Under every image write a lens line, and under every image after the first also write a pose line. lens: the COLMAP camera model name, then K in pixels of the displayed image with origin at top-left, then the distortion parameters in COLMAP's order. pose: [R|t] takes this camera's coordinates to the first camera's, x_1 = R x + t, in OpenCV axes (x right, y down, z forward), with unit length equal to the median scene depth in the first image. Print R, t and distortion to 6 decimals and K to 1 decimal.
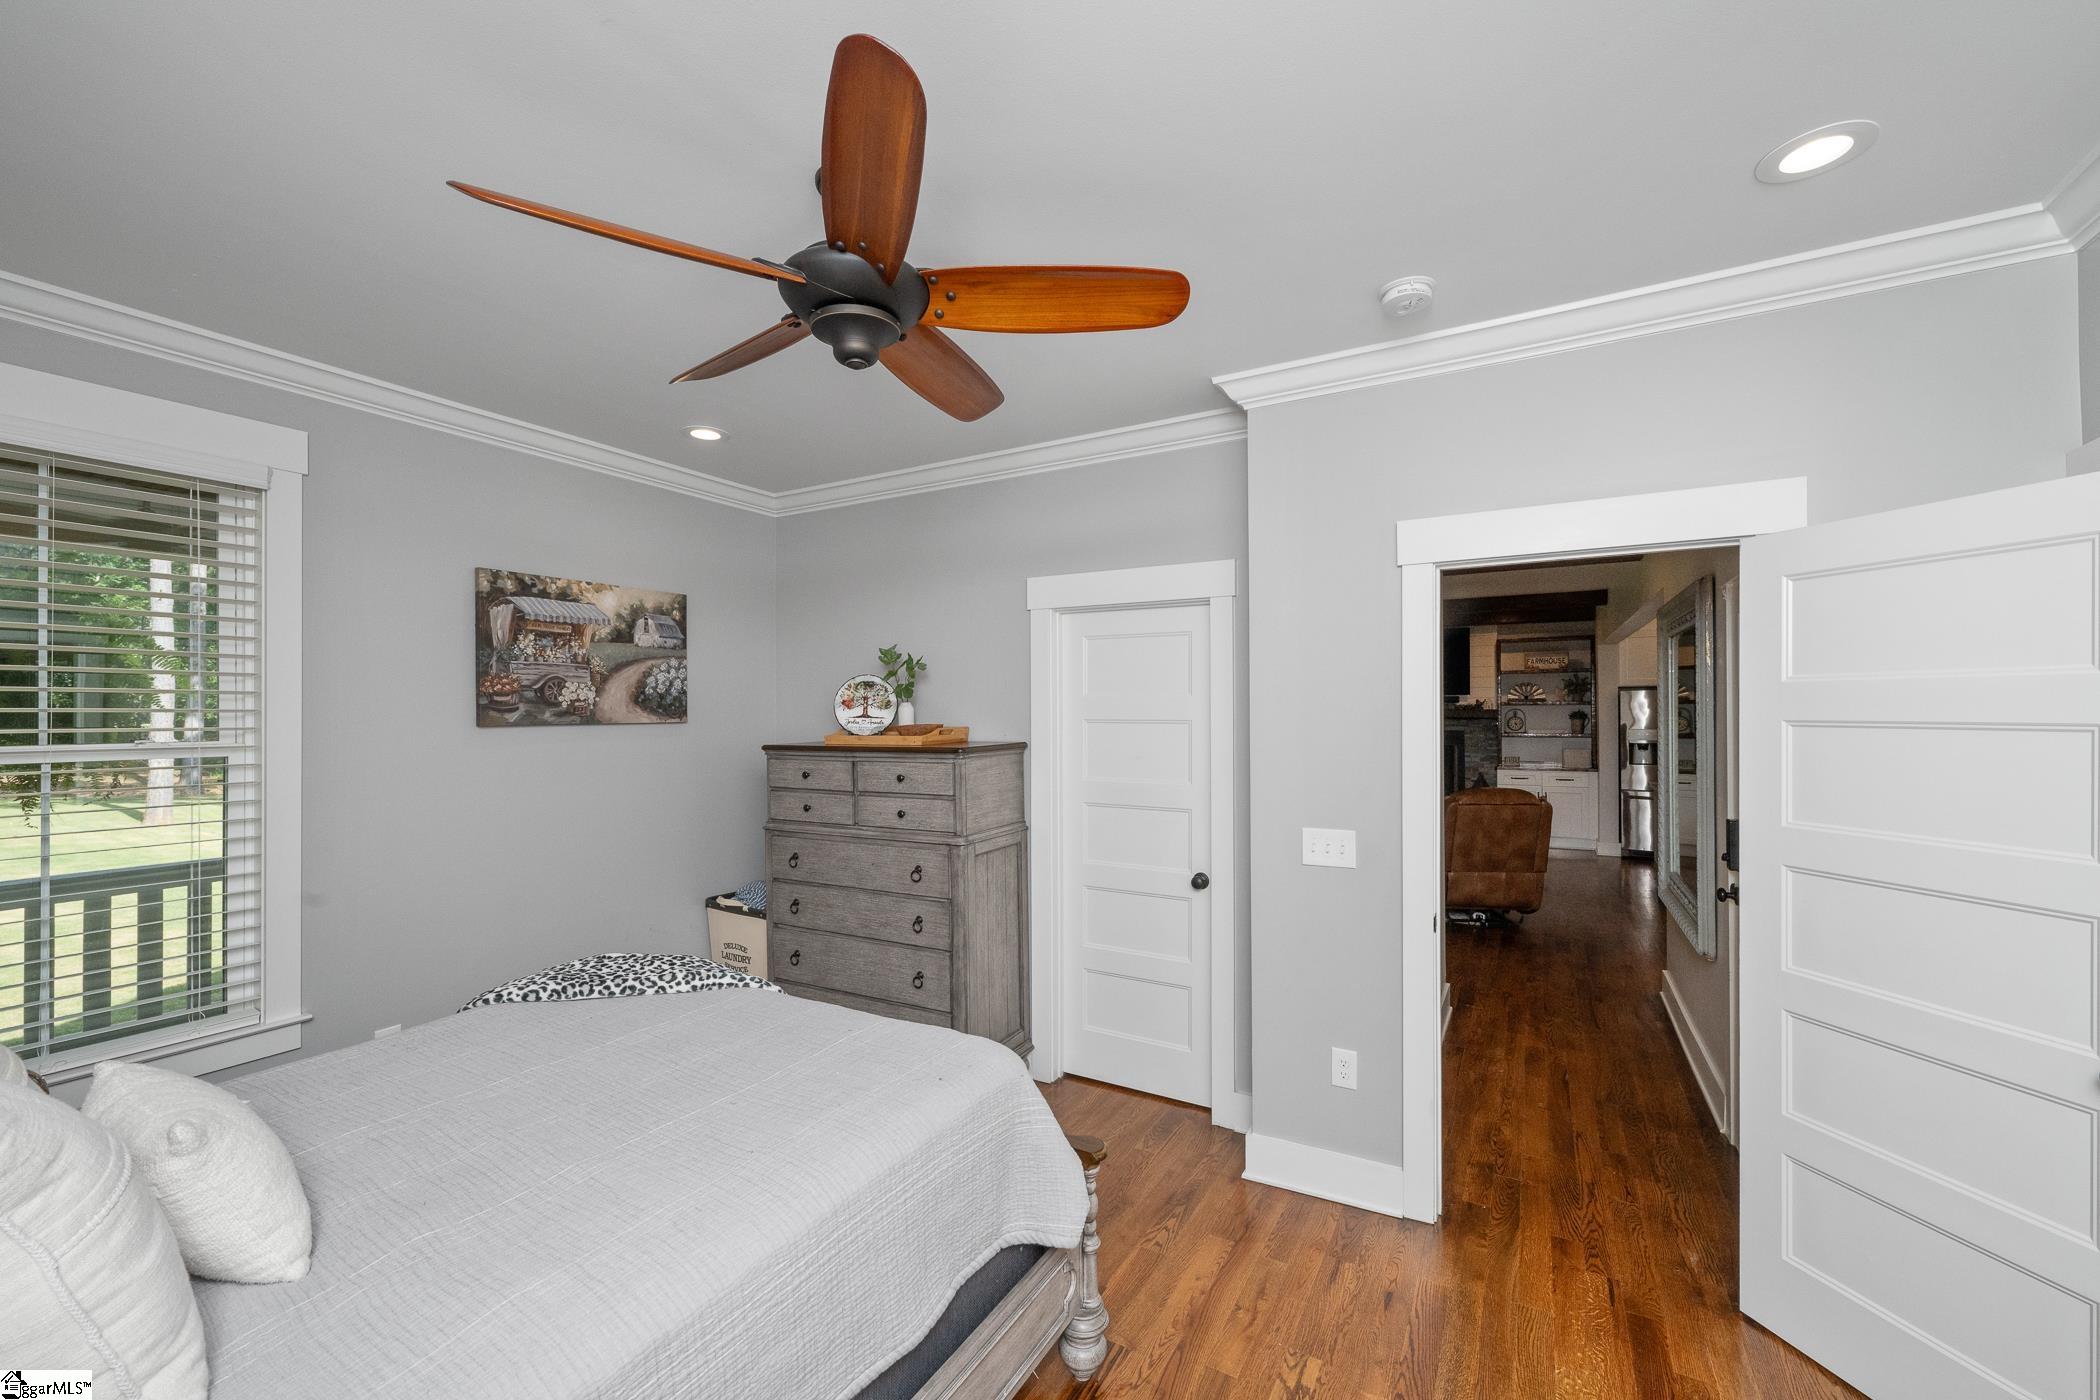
lens RADIAL K [[841.0, 0, 1062.8], [0, 841.0, 720.8], [0, 0, 1]] dist [-0.000350, -0.000225]
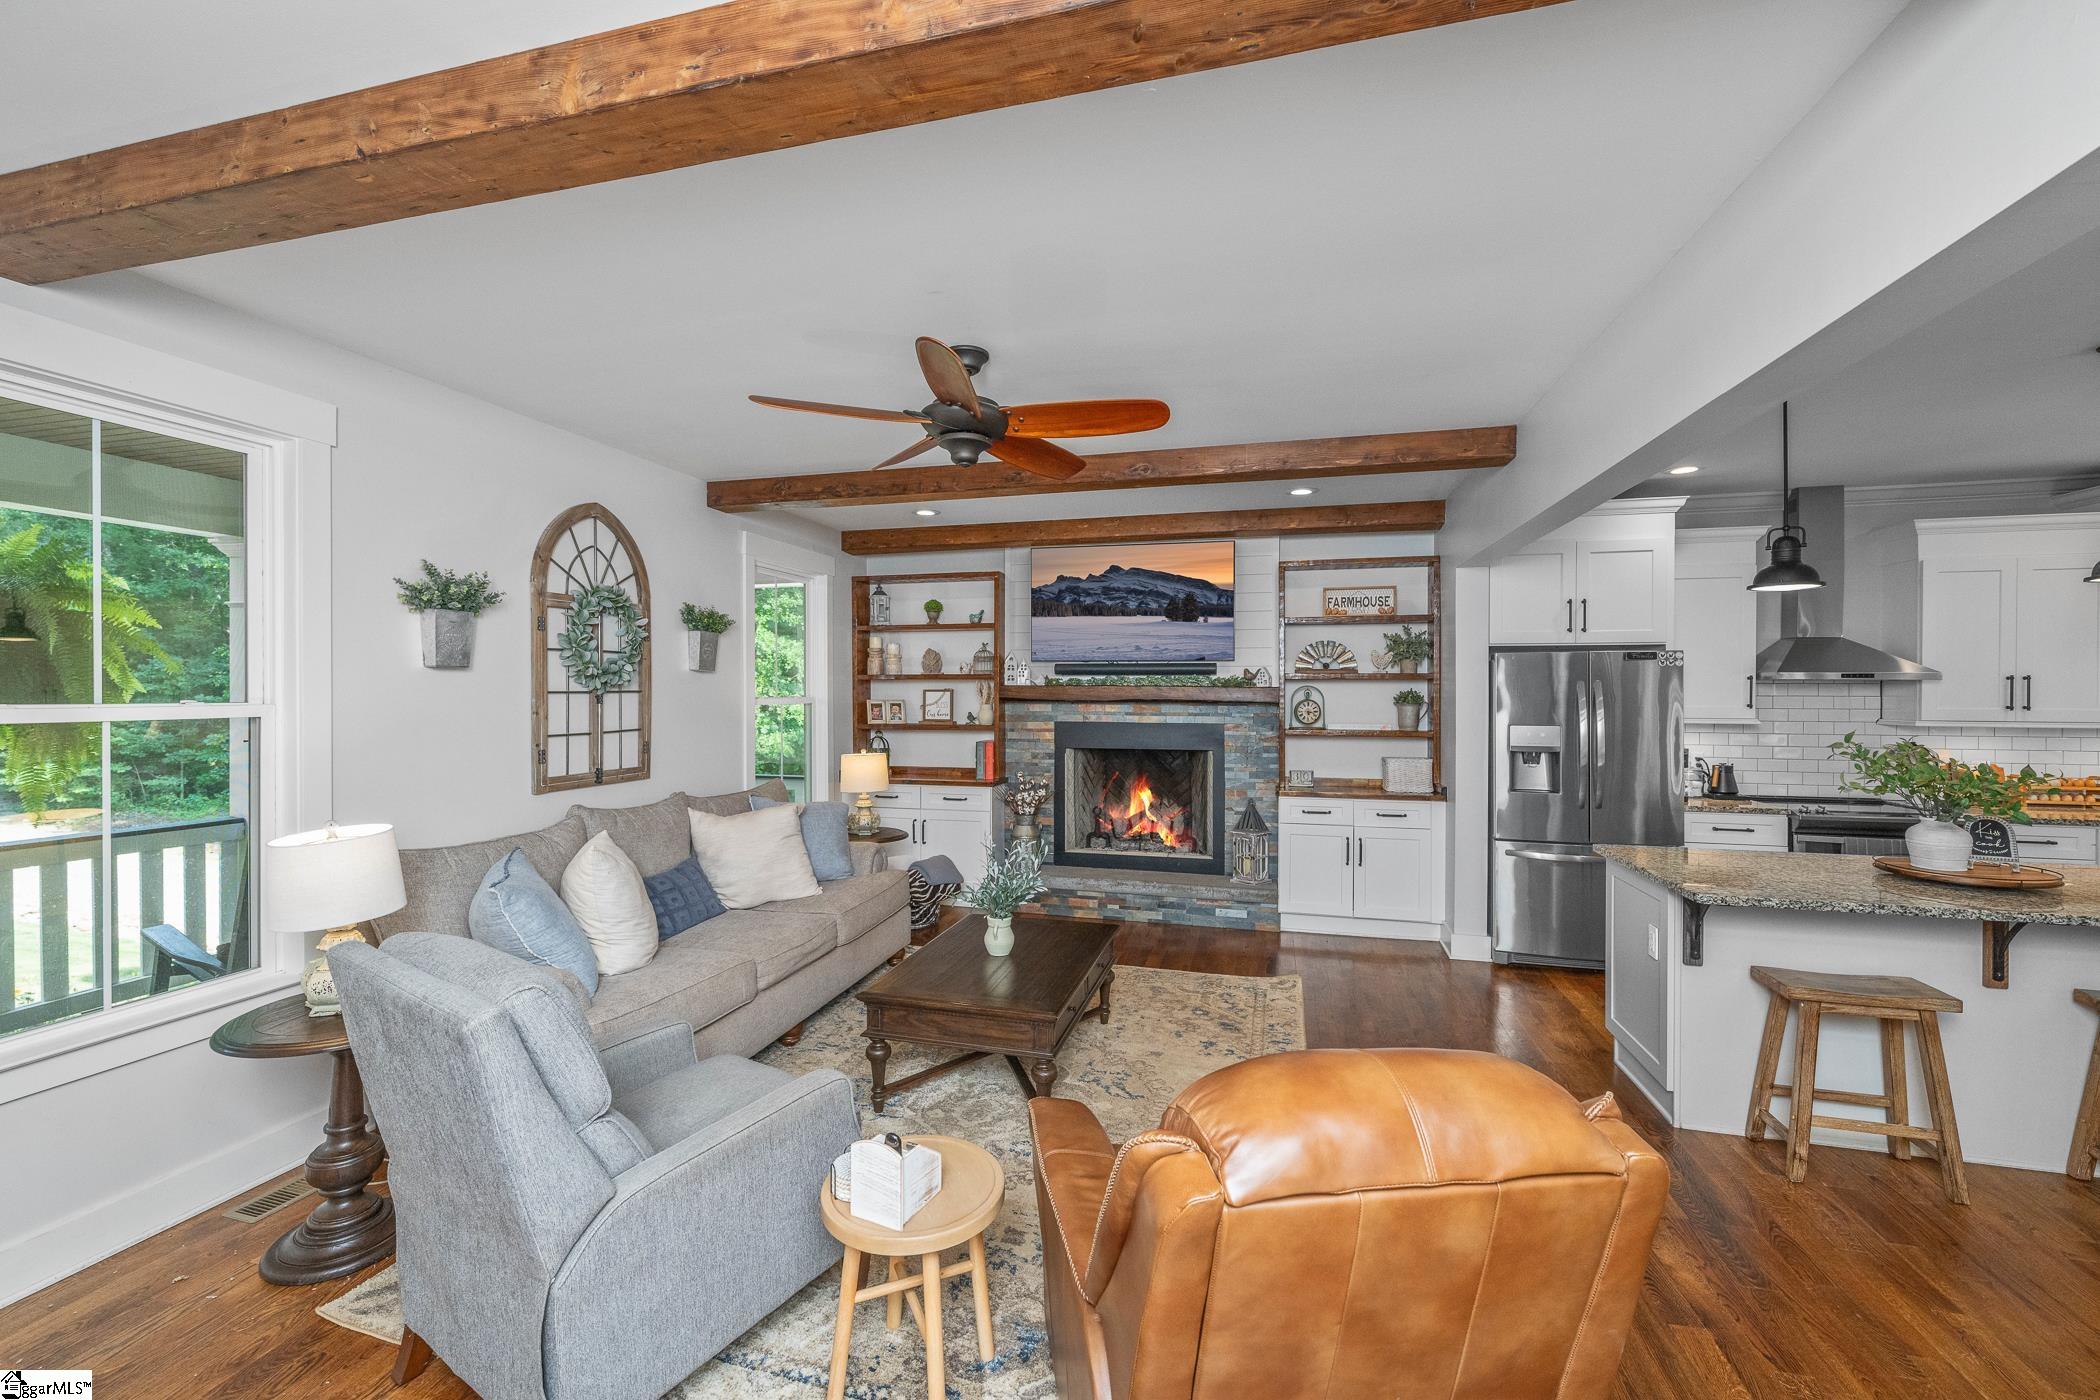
lens RADIAL K [[841.0, 0, 1035.6], [0, 841.0, 694.1], [0, 0, 1]] dist [-0.000350, -0.000225]
pose [[0.972601, 0.007926, 0.232344, 0.231810], [-0.007955, 0.999968, -0.000812, -0.007170], [-0.232343, -0.001059, 0.972633, 0.499318]]
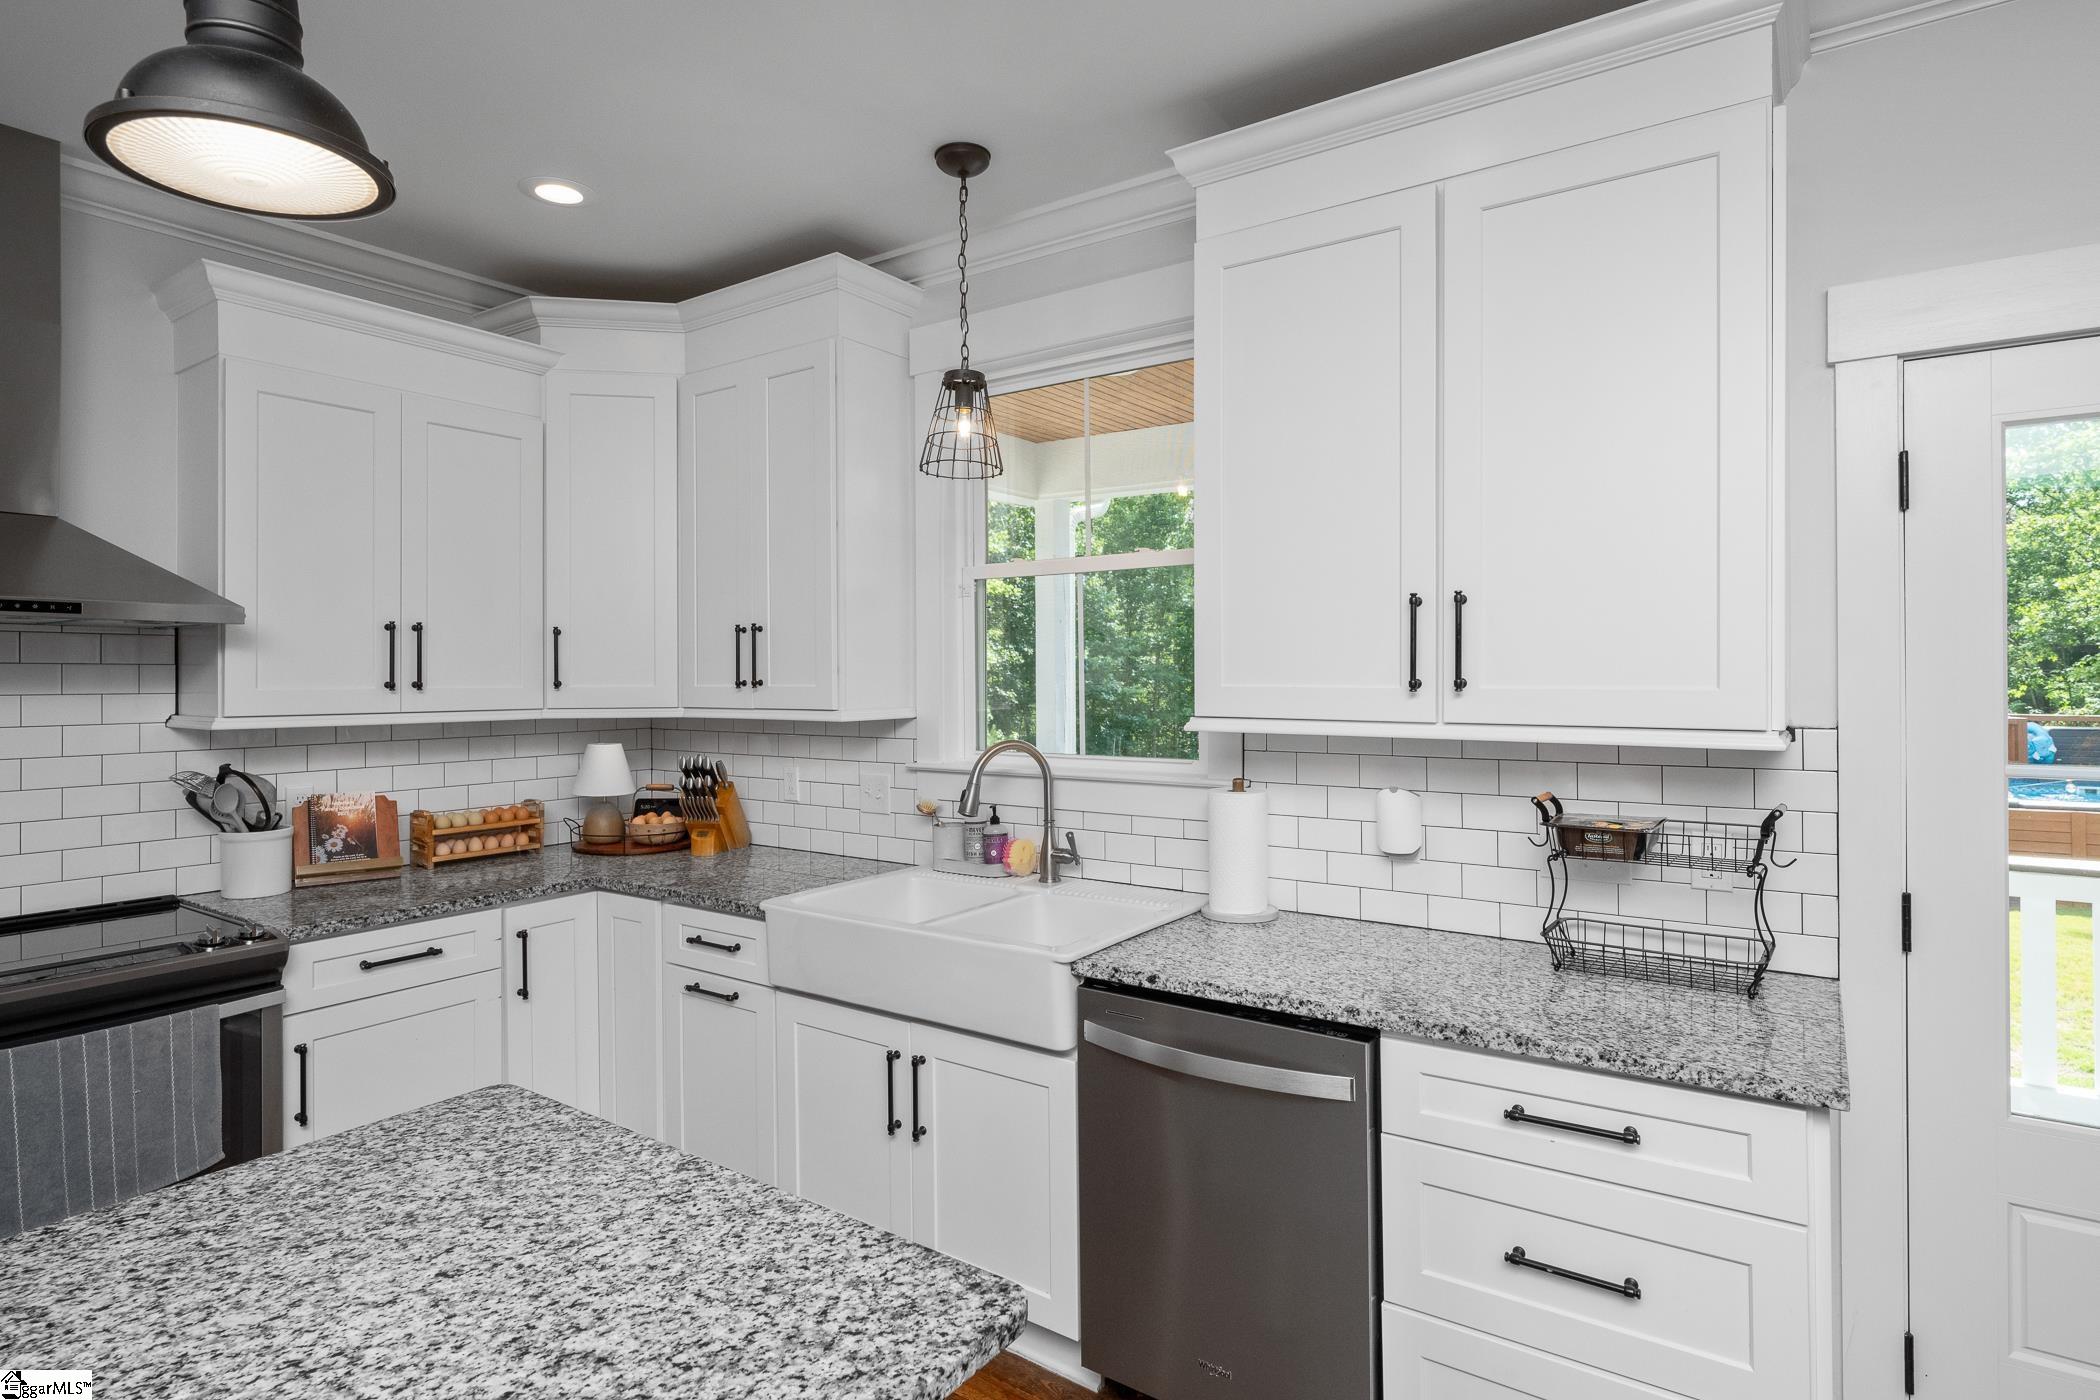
lens RADIAL K [[1100.4, 0, 1047.0], [0, 1100.4, 674.1], [0, 0, 1]] dist [-0.001360, -0.000208]
pose [[0.106300, 0.006813, 0.994311, 0.572256], [0.007769, 0.999940, -0.007682, -0.003645], [-0.994304, 0.008542, 0.106241, 0.609161]]
